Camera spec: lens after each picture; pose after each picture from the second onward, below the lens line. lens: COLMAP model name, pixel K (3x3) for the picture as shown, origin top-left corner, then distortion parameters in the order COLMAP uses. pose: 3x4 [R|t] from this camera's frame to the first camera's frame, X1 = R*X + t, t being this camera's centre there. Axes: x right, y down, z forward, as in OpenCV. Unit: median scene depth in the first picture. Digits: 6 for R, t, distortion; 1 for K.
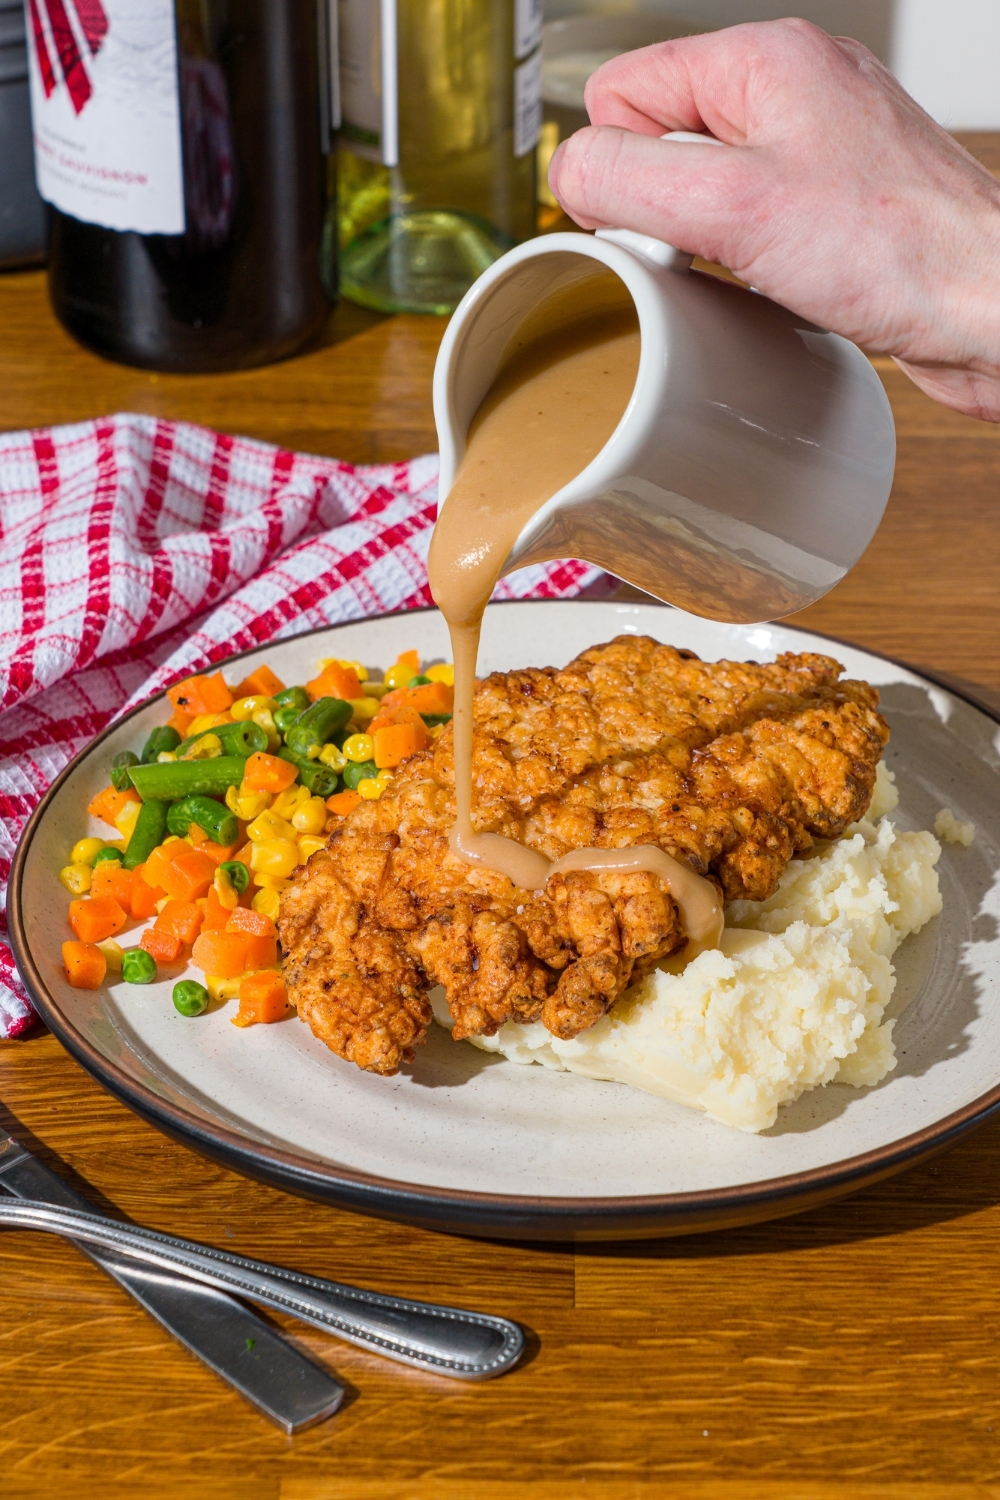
lens RADIAL K [[3317.5, 0, 497.8], [0, 3317.5, 747.7], [0, 0, 1]] dist [0.017556, 0.000000]
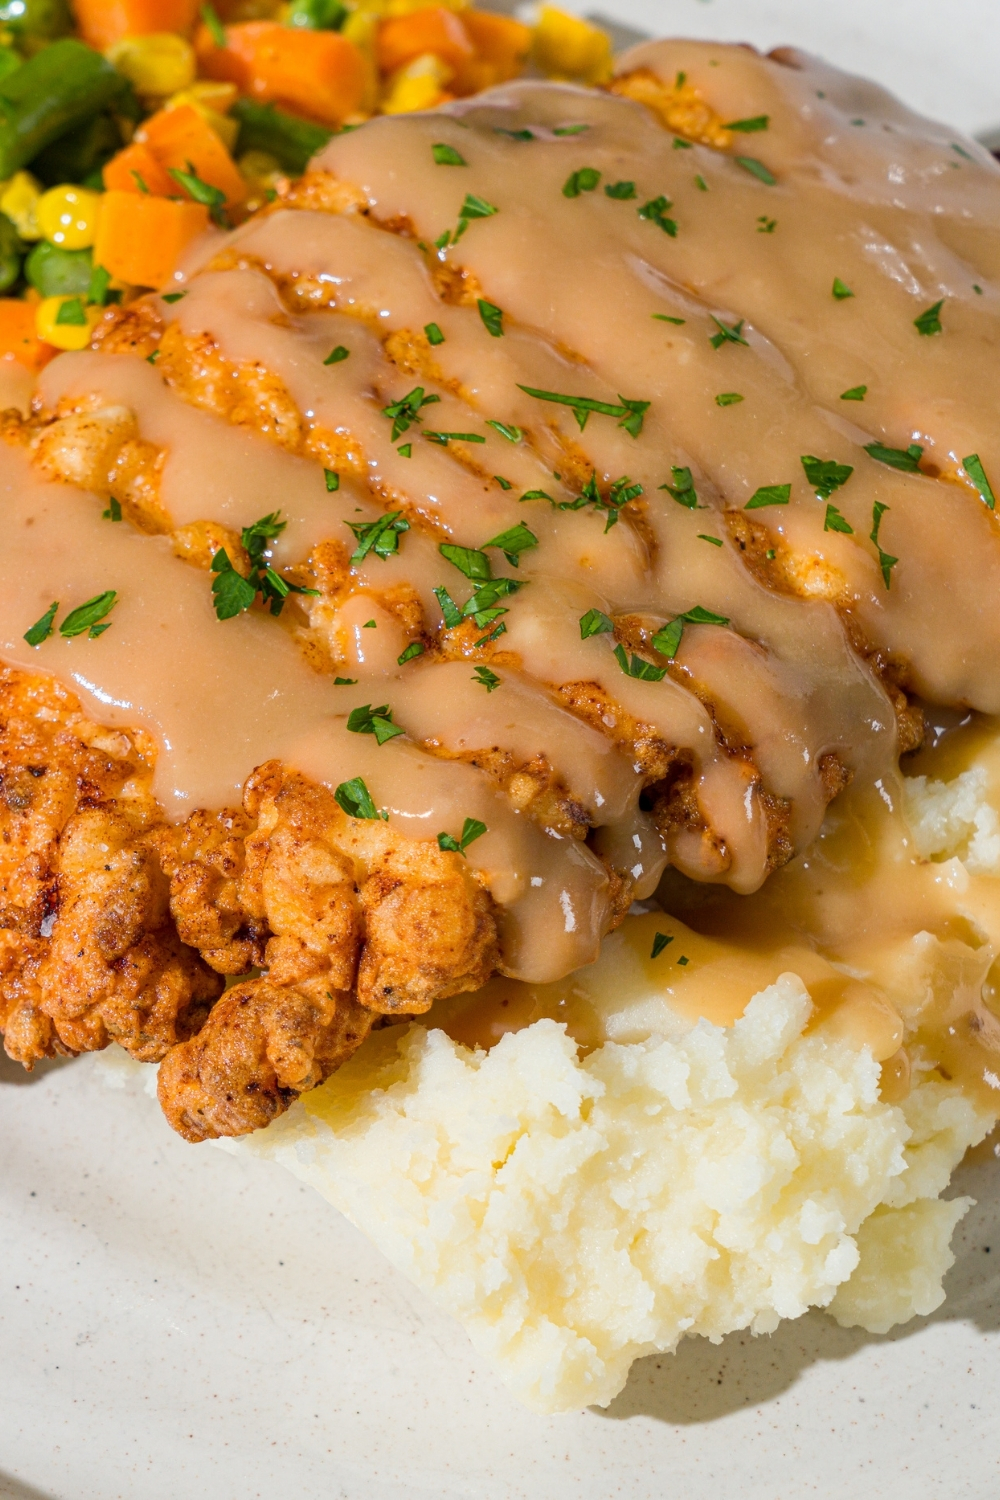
lens RADIAL K [[4772.4, 0, 238.9], [0, 4772.4, 691.2], [0, 0, 1]] dist [0.058455, 0.000000]
pose [[0.953592, 0.249302, -0.168852, 0.114364], [-0.170493, 0.909282, 0.379655, -0.205102], [0.248183, -0.333248, 0.909588, 0.397797]]
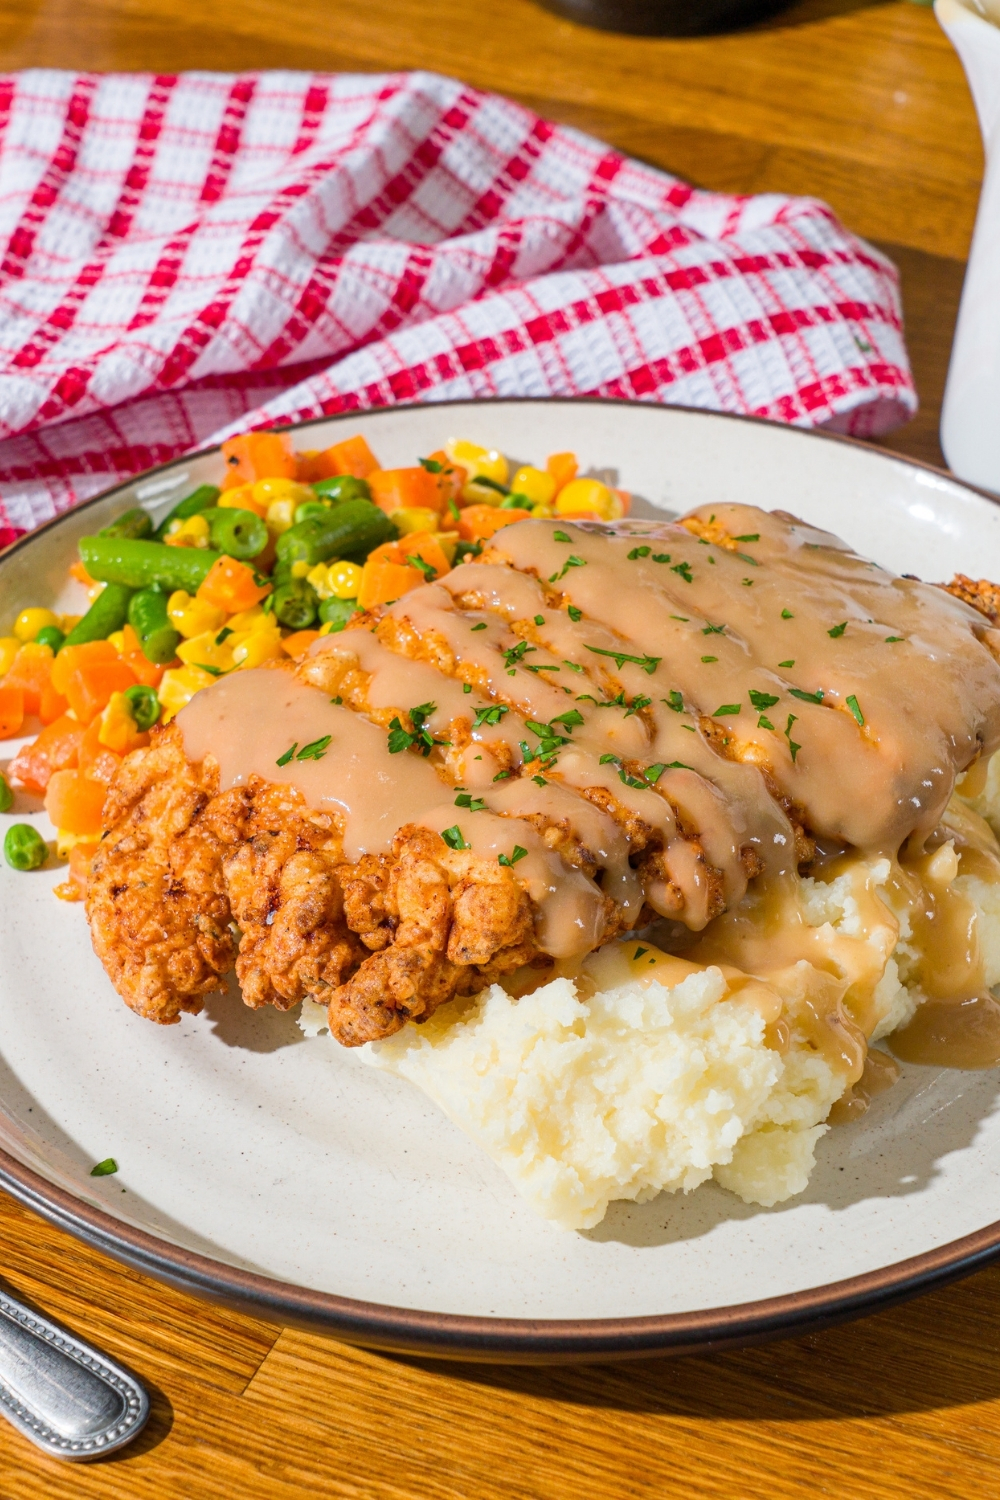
lens RADIAL K [[3317.5, 0, 503.7], [0, 3317.5, 751.0], [0, 0, 1]] dist [0.017556, 0.000000]
pose [[0.922777, 0.243090, -0.298981, 0.246063], [-0.201011, 0.965640, 0.164725, -0.101309], [0.328751, -0.091906, 0.939934, 0.289924]]
